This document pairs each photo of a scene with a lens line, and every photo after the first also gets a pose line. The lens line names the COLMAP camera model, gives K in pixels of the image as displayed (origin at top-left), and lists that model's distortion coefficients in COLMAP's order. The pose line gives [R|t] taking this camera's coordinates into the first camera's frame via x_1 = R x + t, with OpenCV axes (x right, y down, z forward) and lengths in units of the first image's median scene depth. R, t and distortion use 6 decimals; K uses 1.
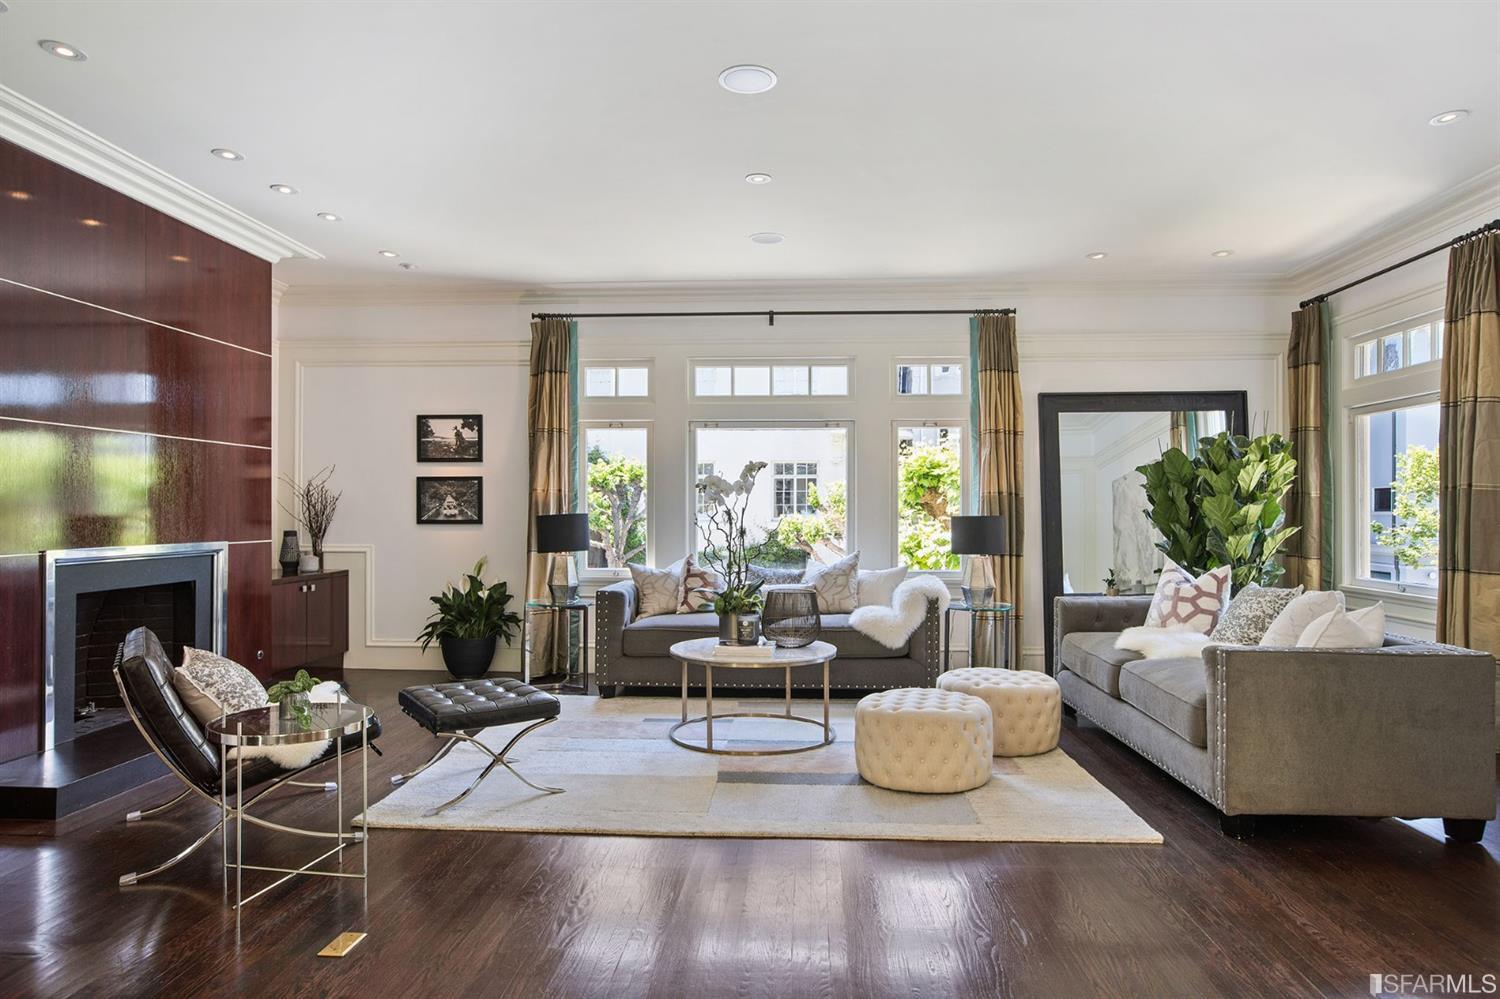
lens RADIAL K [[927.0, 0, 752.2], [0, 927.0, 501.6], [0, 0, 1]] dist [-0.002679, 0.006346]
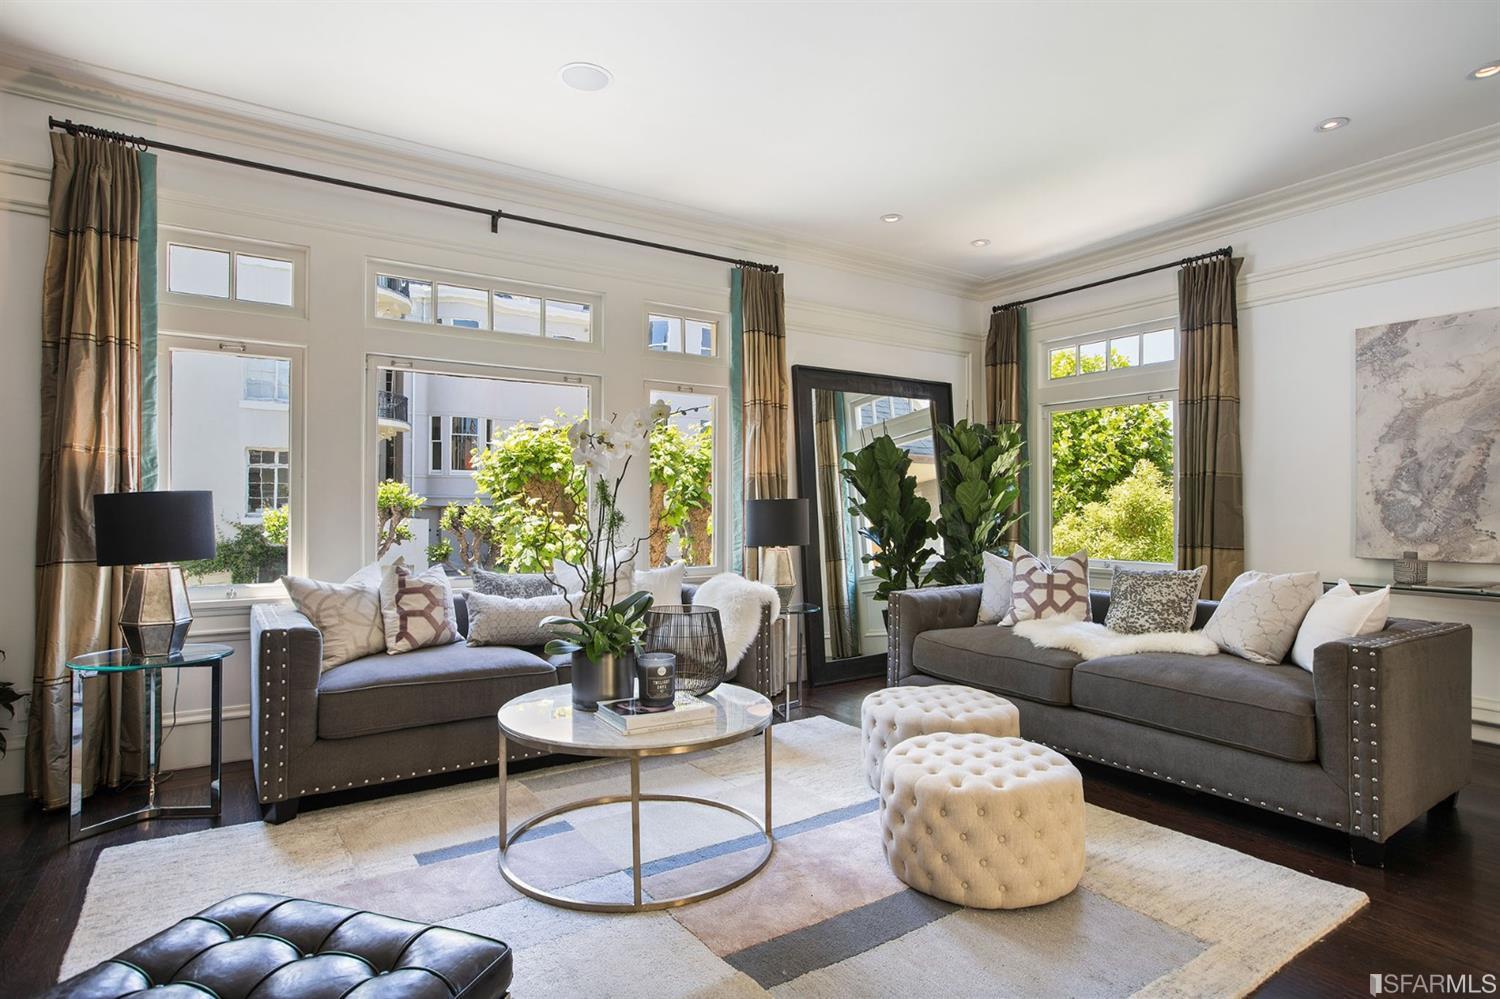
lens RADIAL K [[802.0, 0, 752.8], [0, 802.0, 507.5], [0, 0, 1]] dist [-0.024138, 0.006461]
pose [[0.795788, 0.001510, 0.605573, -0.203939], [-0.007224, 0.999949, 0.007000, 0.016945], [-0.605532, -0.009945, 0.795759, 0.416263]]
